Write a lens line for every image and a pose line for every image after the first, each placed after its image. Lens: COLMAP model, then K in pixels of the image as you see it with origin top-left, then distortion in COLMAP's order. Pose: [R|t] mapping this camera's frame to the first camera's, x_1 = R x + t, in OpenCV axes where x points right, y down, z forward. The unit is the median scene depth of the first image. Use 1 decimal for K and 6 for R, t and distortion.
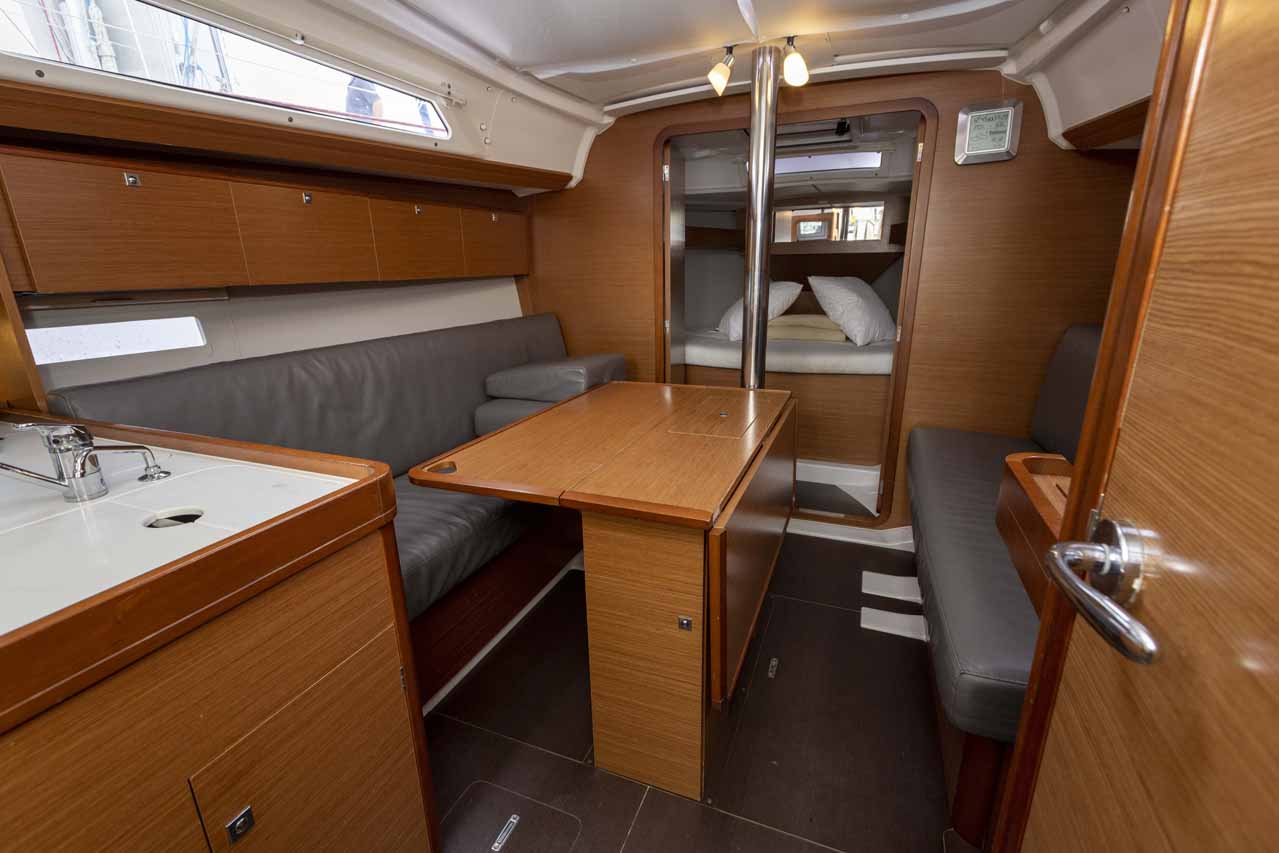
lens RADIAL K [[555.8, 0, 640.8], [0, 555.8, 425.8], [0, 0, 1]] dist [-0.000800, -0.000041]
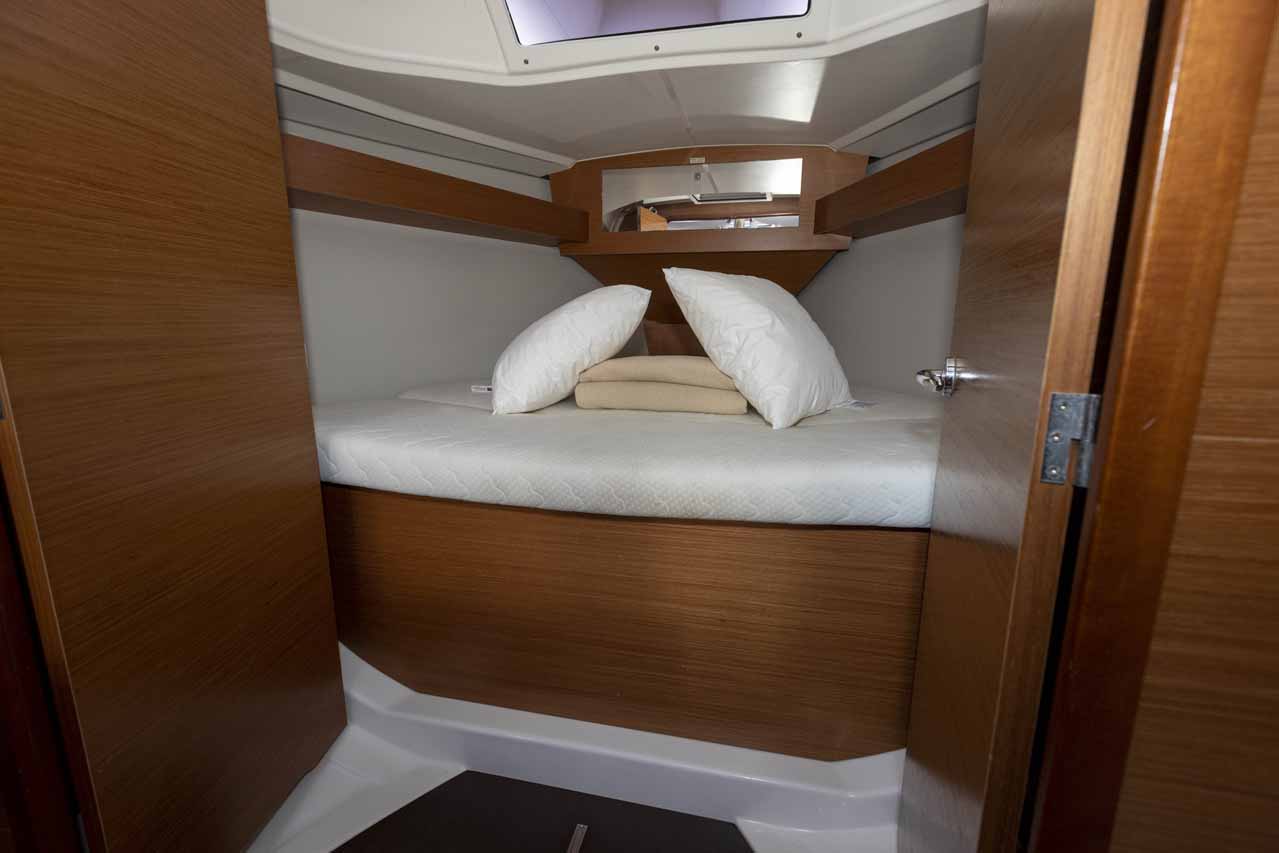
lens RADIAL K [[581.8, 0, 625.8], [0, 581.8, 426.1], [0, 0, 1]] dist [0.003525, 0.000230]
pose [[0.991797, -0.015133, 0.126926, 0.386968], [0.026315, 0.995870, -0.086889, -0.191342], [-0.125086, 0.089517, 0.988099, 1.005880]]
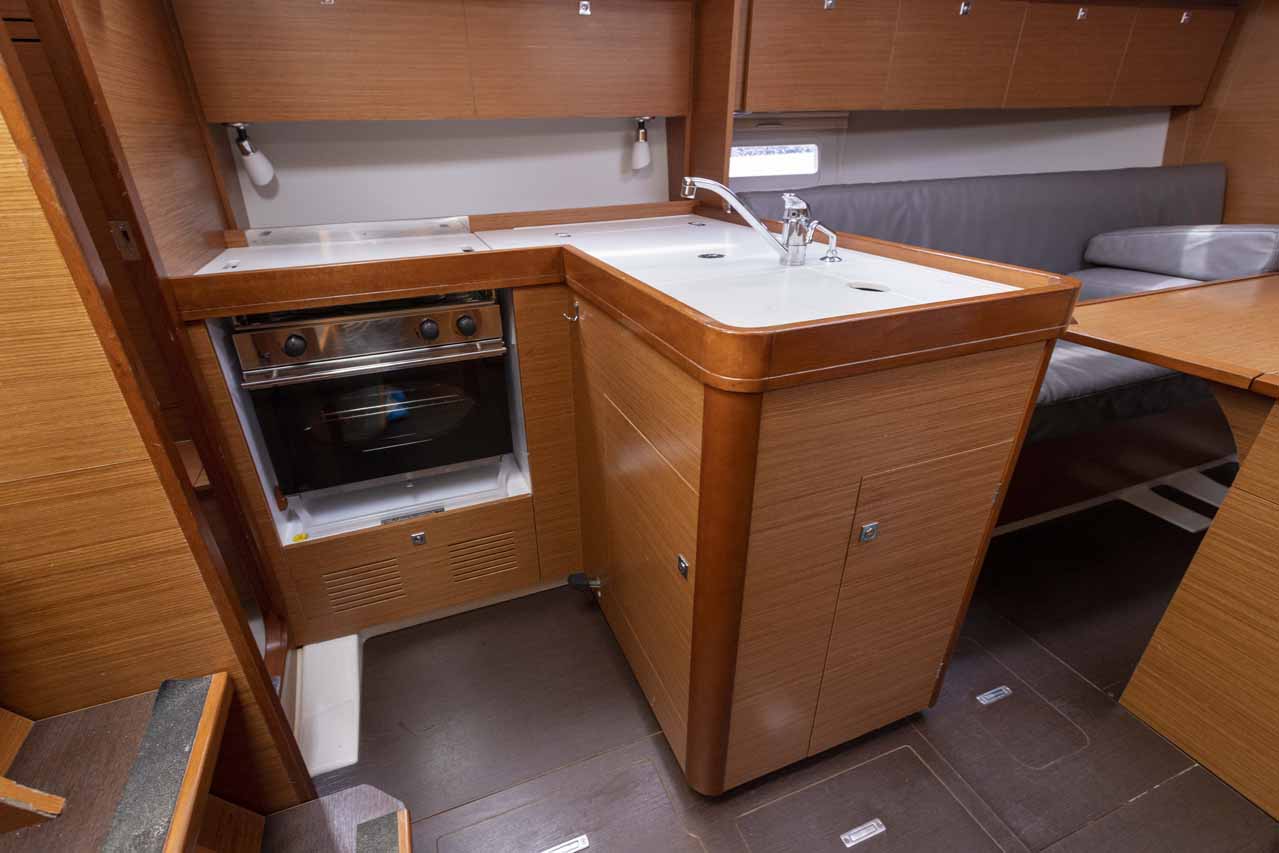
lens RADIAL K [[581.8, 0, 625.8], [0, 581.8, 426.1], [0, 0, 1]] dist [0.003525, 0.000230]
pose [[0.677034, 0.329669, -0.657984, -0.106063], [-0.195364, 0.942489, 0.271195, 0.083307], [0.709548, -0.055062, 0.702503, -0.110404]]
